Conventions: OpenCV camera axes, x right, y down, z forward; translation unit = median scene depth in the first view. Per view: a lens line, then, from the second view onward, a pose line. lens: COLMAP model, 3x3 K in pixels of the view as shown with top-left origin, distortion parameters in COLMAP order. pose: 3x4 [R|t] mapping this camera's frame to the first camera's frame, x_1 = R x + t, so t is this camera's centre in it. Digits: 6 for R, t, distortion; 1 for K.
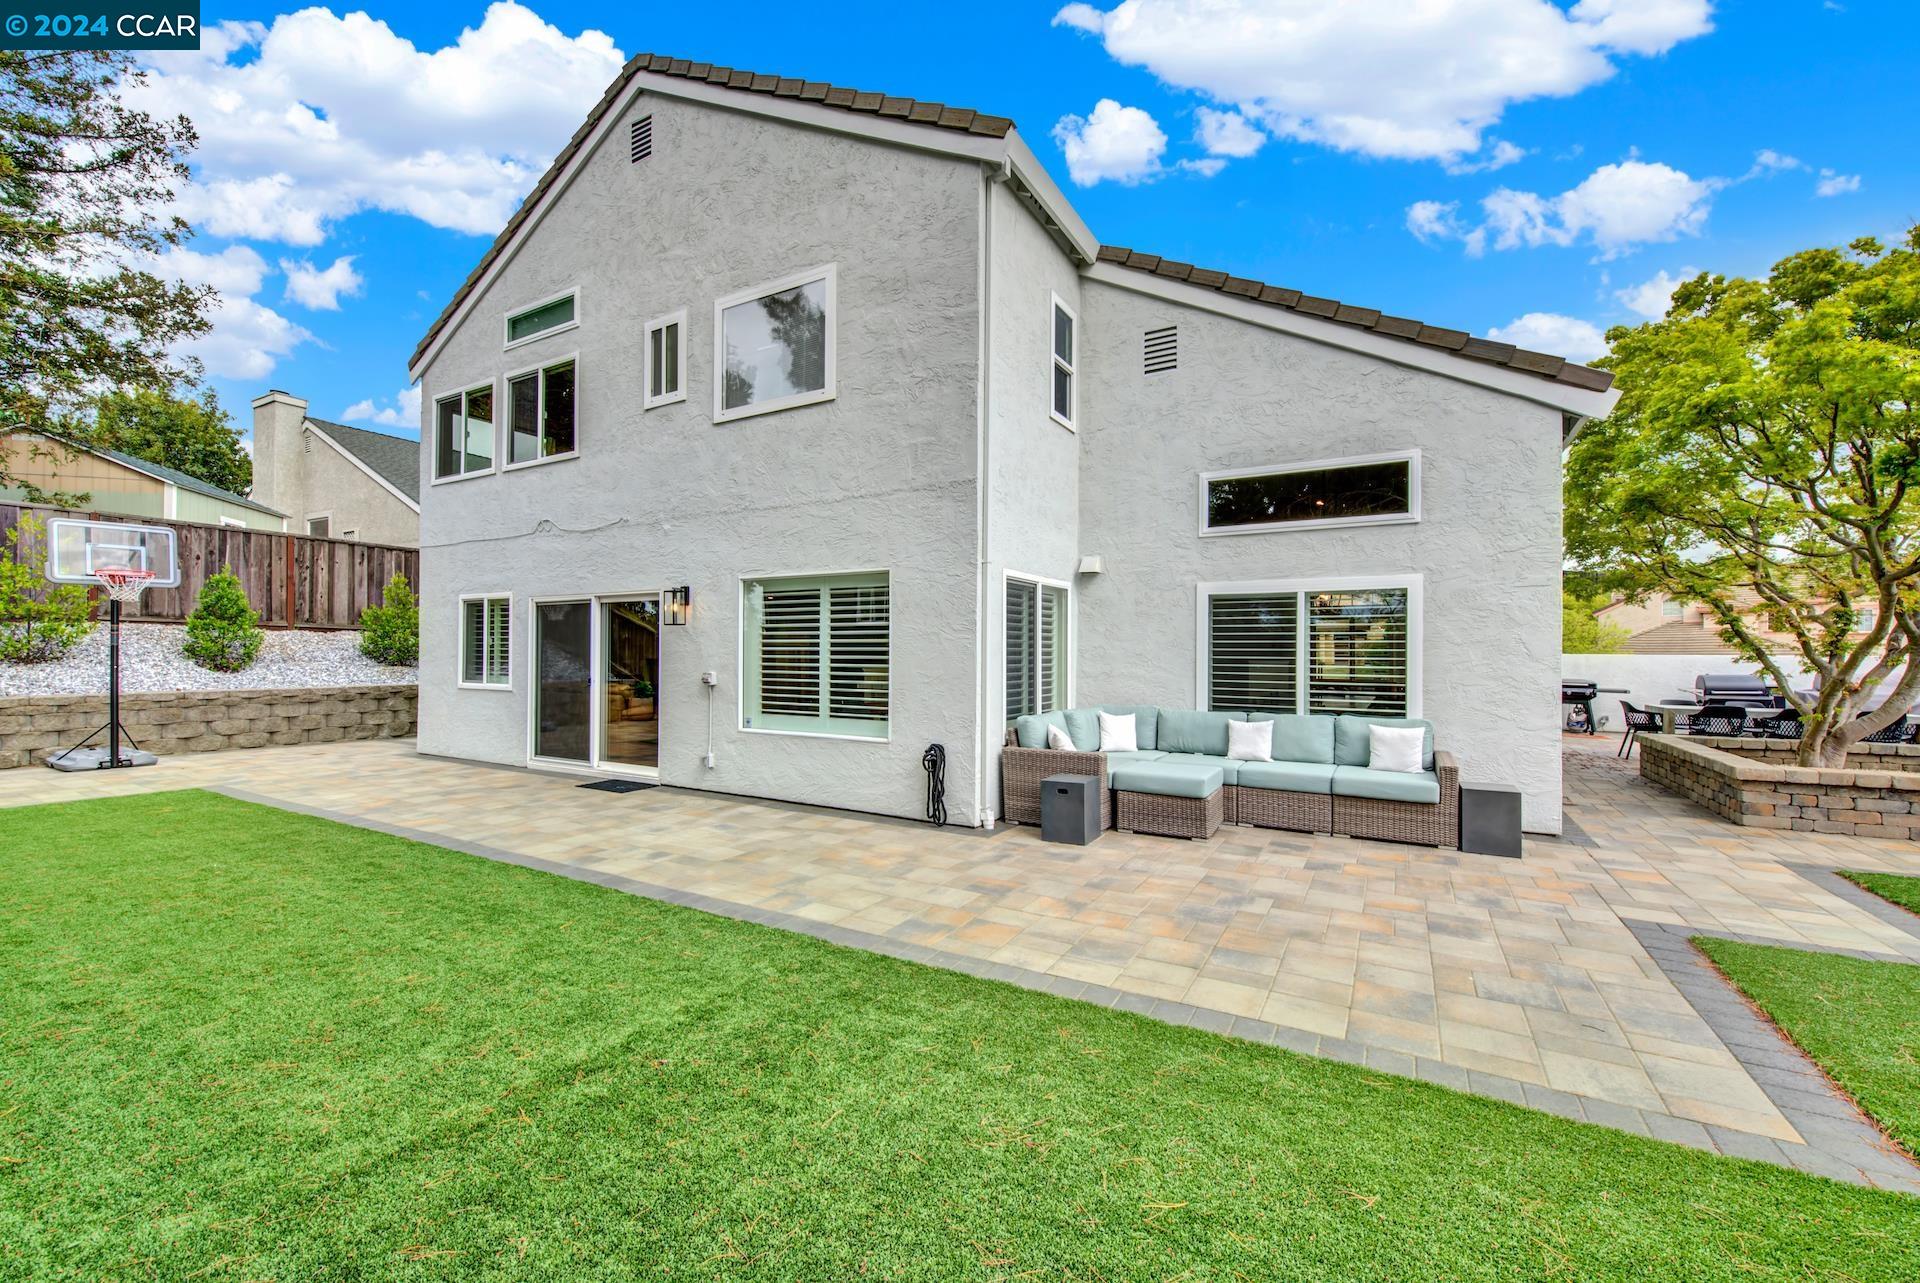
lens RADIAL K [[772.4, 0, 962.8], [0, 772.4, 650.7], [0, 0, 1]] dist [0.009503, -0.005216]
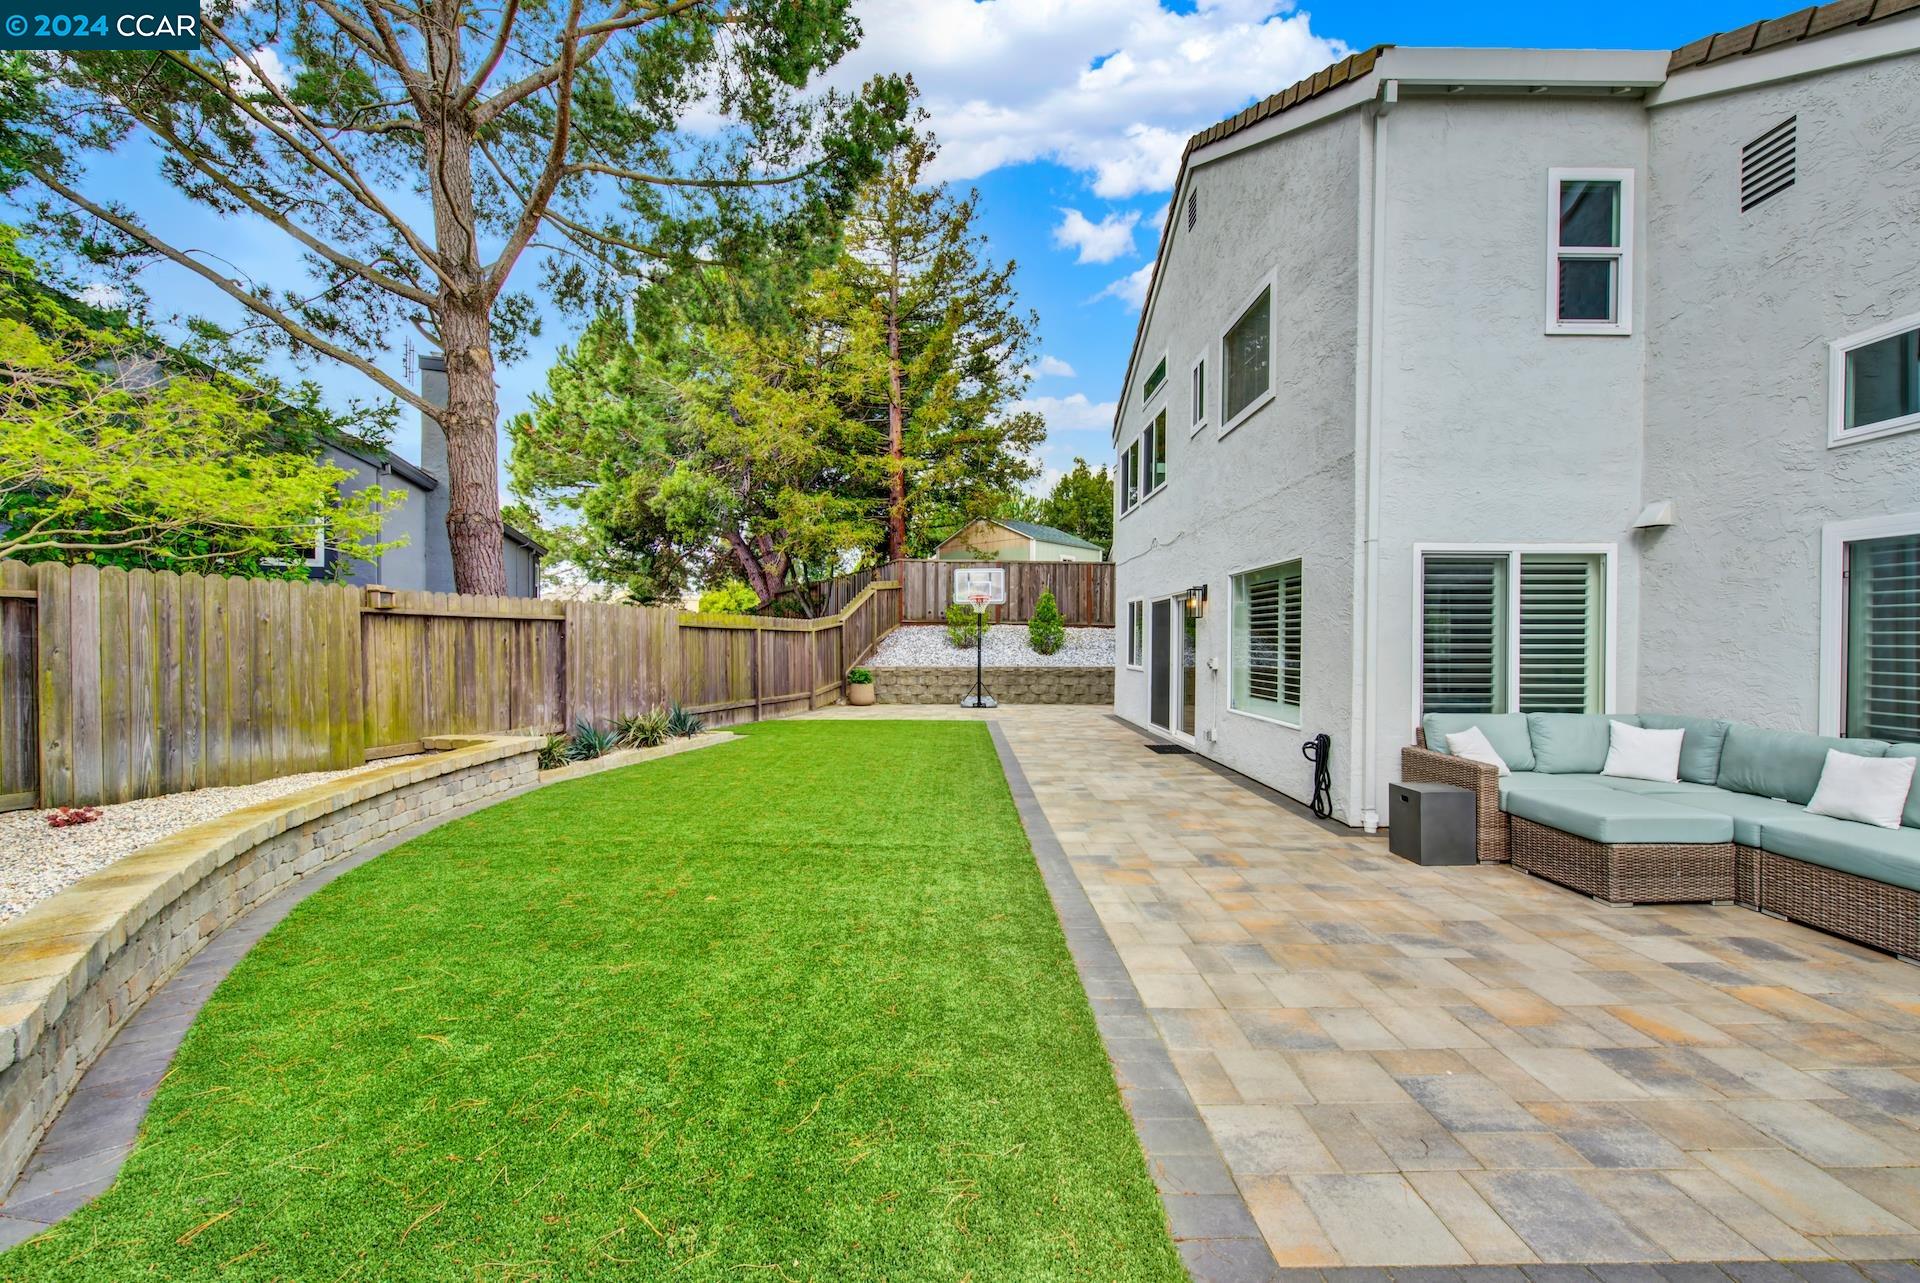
lens RADIAL K [[772.4, 0, 962.8], [0, 772.4, 650.7], [0, 0, 1]] dist [0.009503, -0.005216]
pose [[0.499233, 0.008042, -0.866430, 0.601809], [0.000650, 0.999953, 0.009656, 0.006743], [0.866467, -0.005383, 0.499205, 0.129722]]
